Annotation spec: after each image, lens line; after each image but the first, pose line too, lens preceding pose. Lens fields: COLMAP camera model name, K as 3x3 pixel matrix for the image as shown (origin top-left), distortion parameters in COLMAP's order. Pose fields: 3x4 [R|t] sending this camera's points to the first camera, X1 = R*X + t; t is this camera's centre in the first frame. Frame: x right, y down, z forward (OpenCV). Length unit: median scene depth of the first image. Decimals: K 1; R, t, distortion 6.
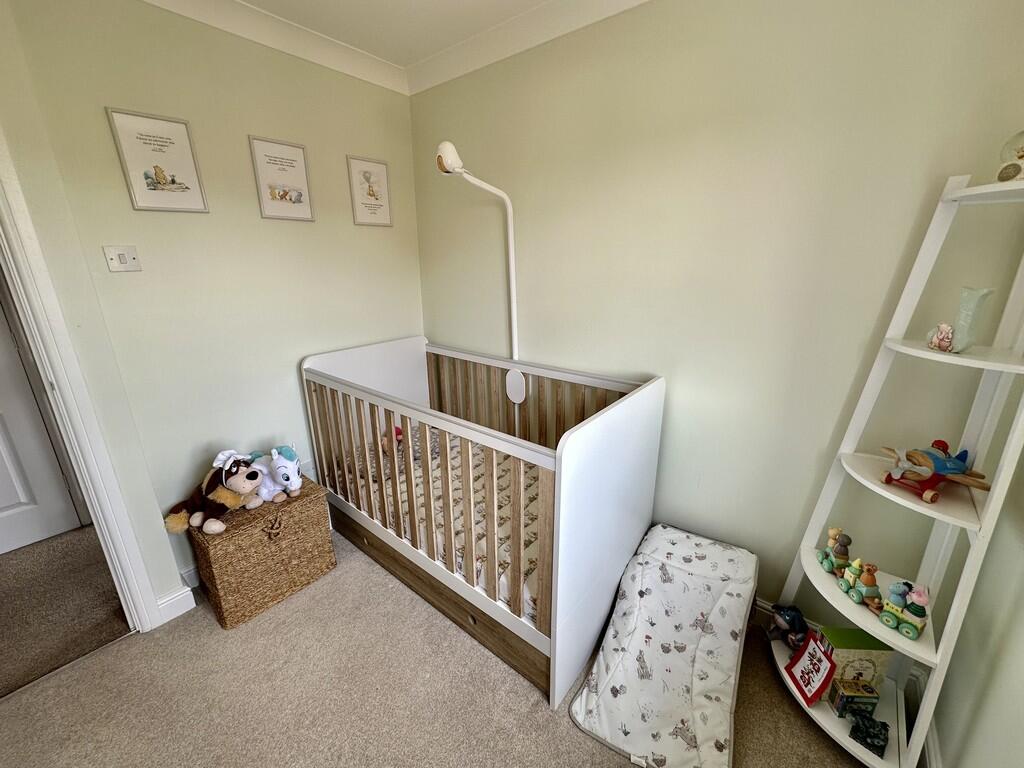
lens RADIAL K [[409.8, 0, 510.0], [0, 409.8, 381.7], [0, 0, 1]] dist [-0.000484, 0.000095]
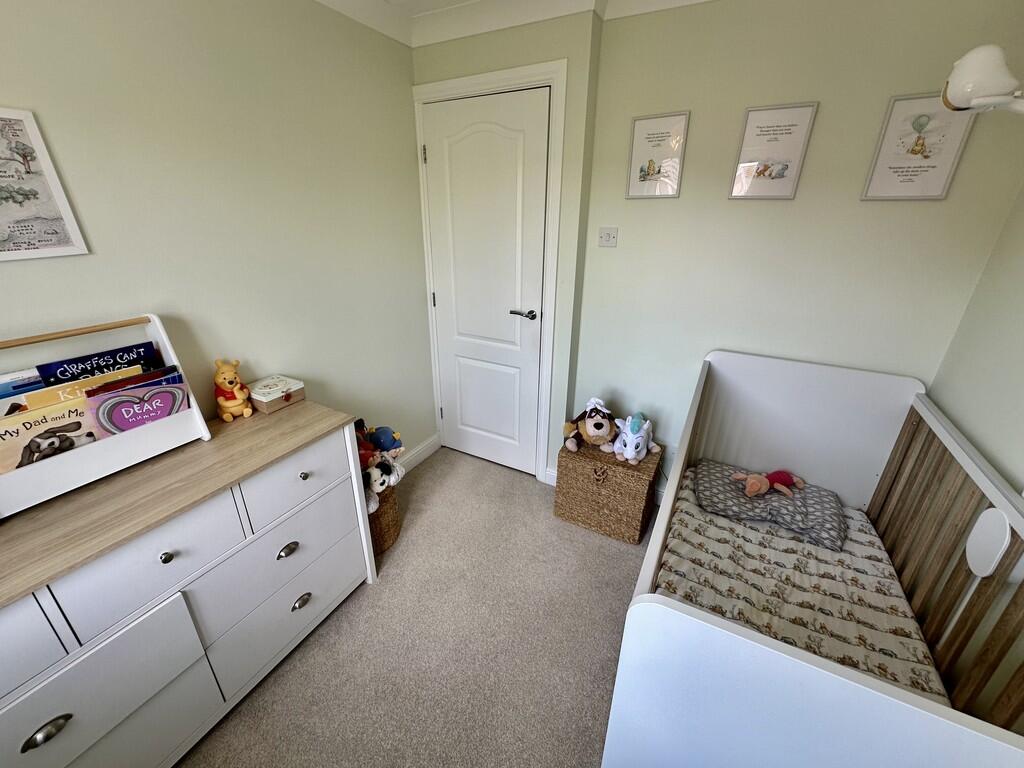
lens RADIAL K [[409.8, 0, 510.0], [0, 409.8, 381.7], [0, 0, 1]] dist [-0.000484, 0.000095]
pose [[0.197140, 0.385841, -0.901256, 0.306313], [-0.297003, 0.899602, 0.320166, -0.168498], [0.934305, 0.204558, 0.291943, 0.328649]]
